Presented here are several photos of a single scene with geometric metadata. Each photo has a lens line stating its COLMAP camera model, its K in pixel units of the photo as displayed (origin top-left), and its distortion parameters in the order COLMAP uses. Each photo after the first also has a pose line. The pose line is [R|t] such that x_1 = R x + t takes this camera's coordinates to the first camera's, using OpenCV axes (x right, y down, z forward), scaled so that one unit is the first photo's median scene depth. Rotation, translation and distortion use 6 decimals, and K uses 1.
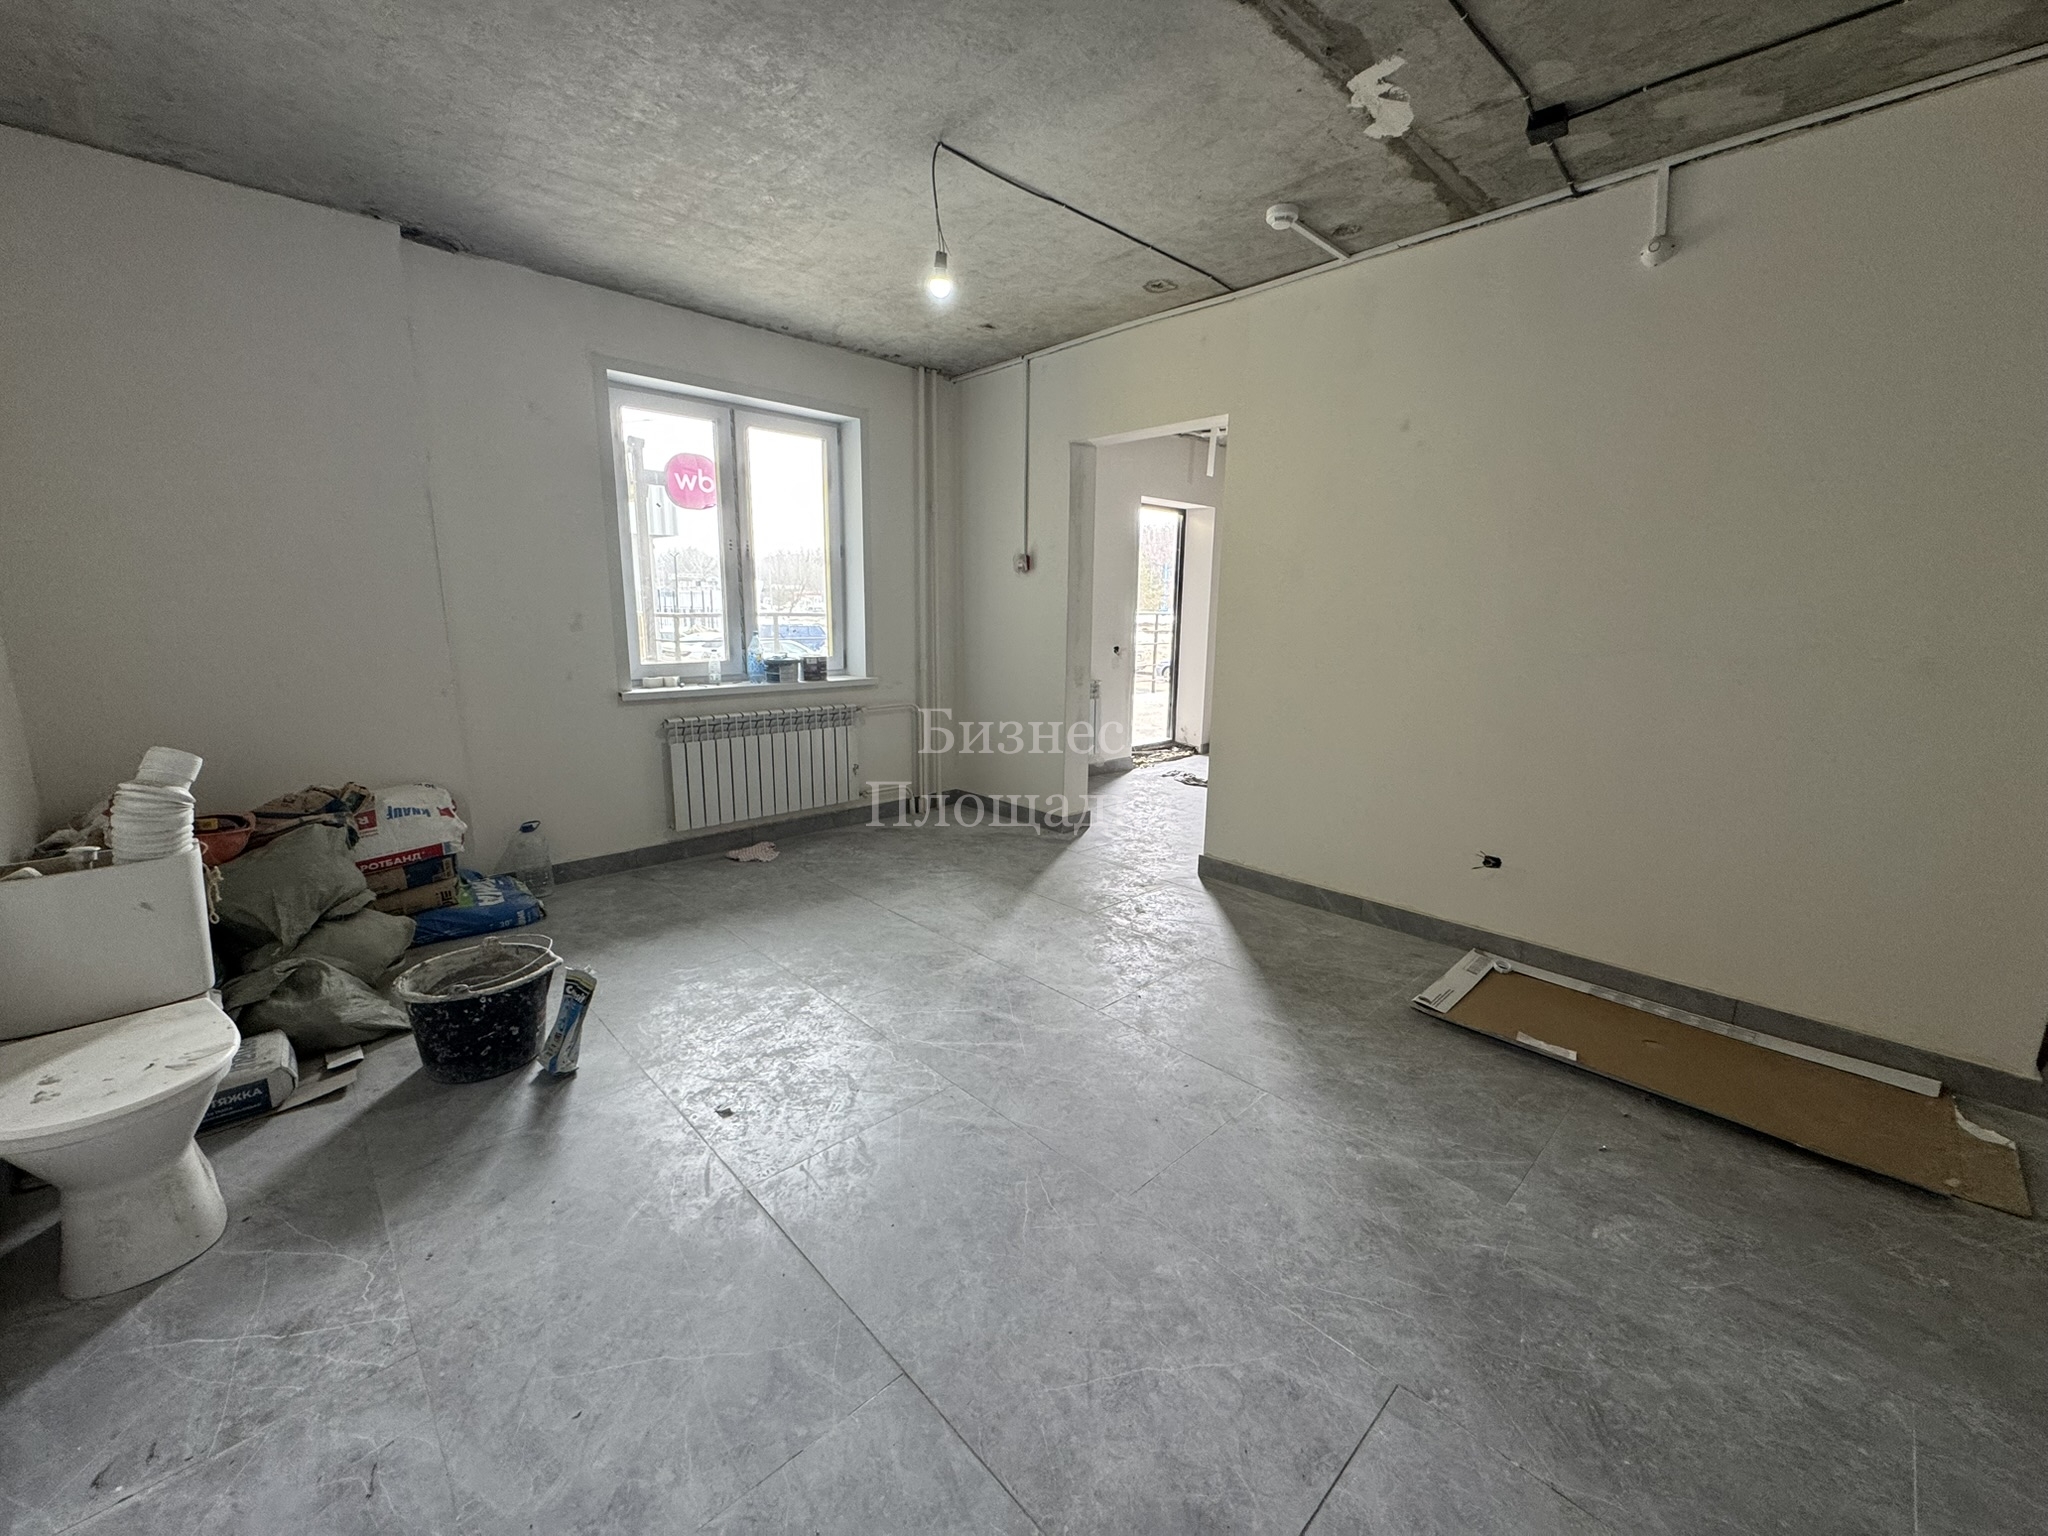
lens RADIAL K [[816.7, 0, 1024.0], [0, 816.7, 768.0], [0, 0, 1]] dist [0.000627, -0.000149]
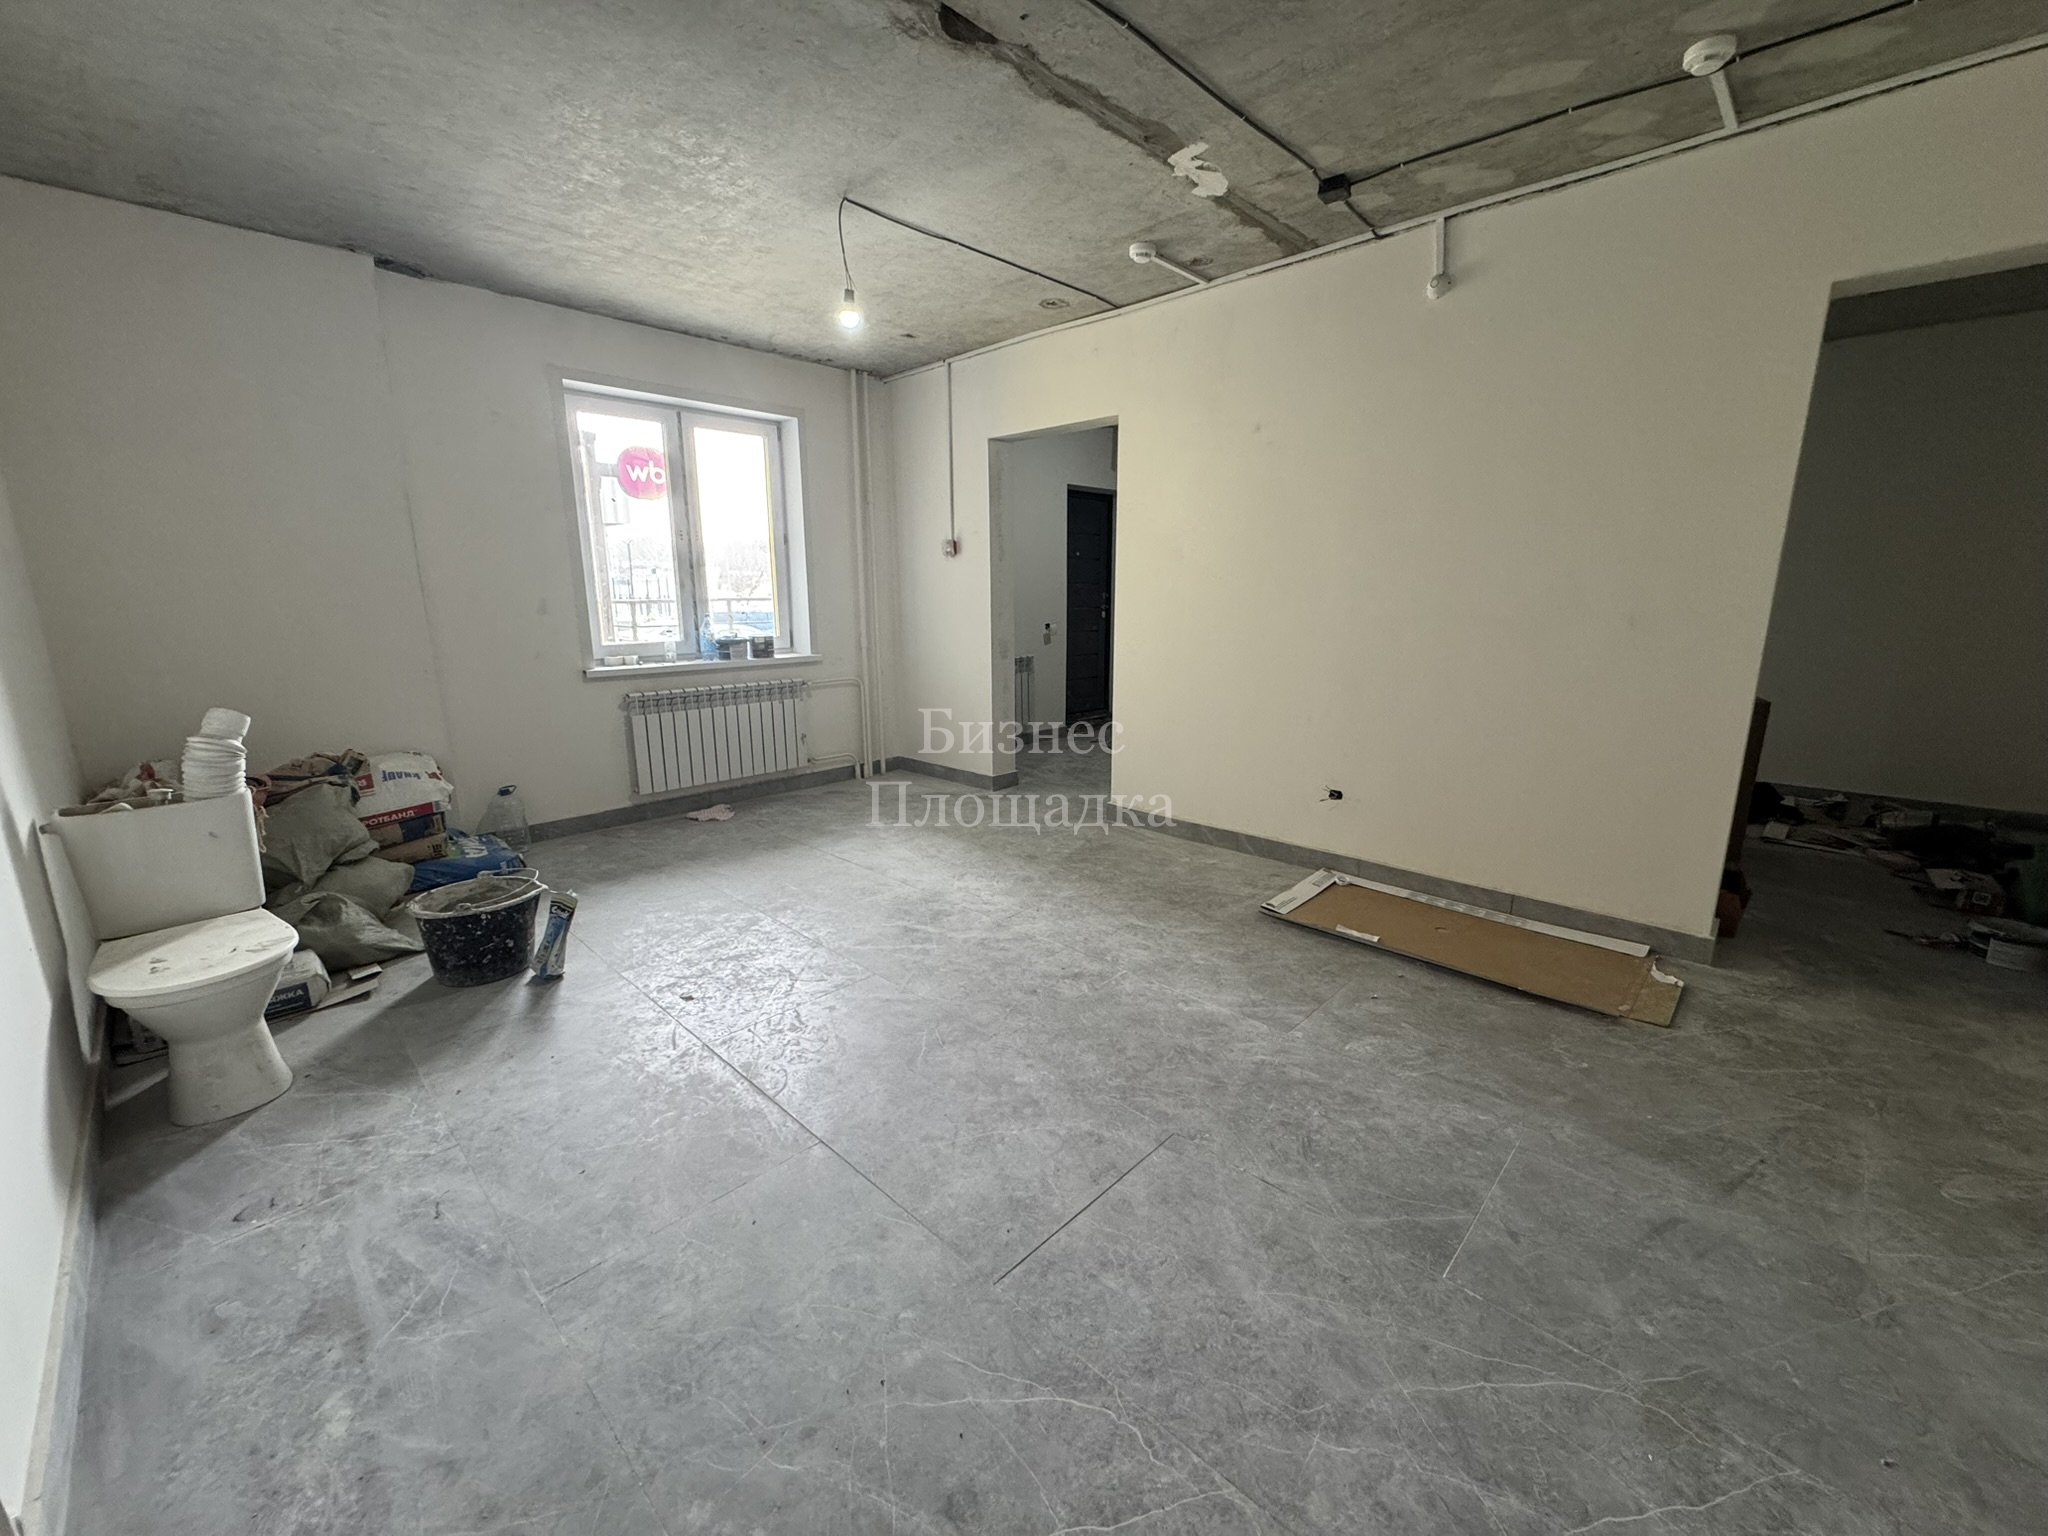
lens RADIAL K [[816.7, 0, 1024.0], [0, 816.7, 768.0], [0, 0, 1]] dist [0.000627, -0.000149]
pose [[0.998921, -0.024632, 0.039382, 0.088440], [0.023835, 0.999504, 0.020601, 0.049751], [-0.039870, -0.019640, 0.999012, -0.215082]]
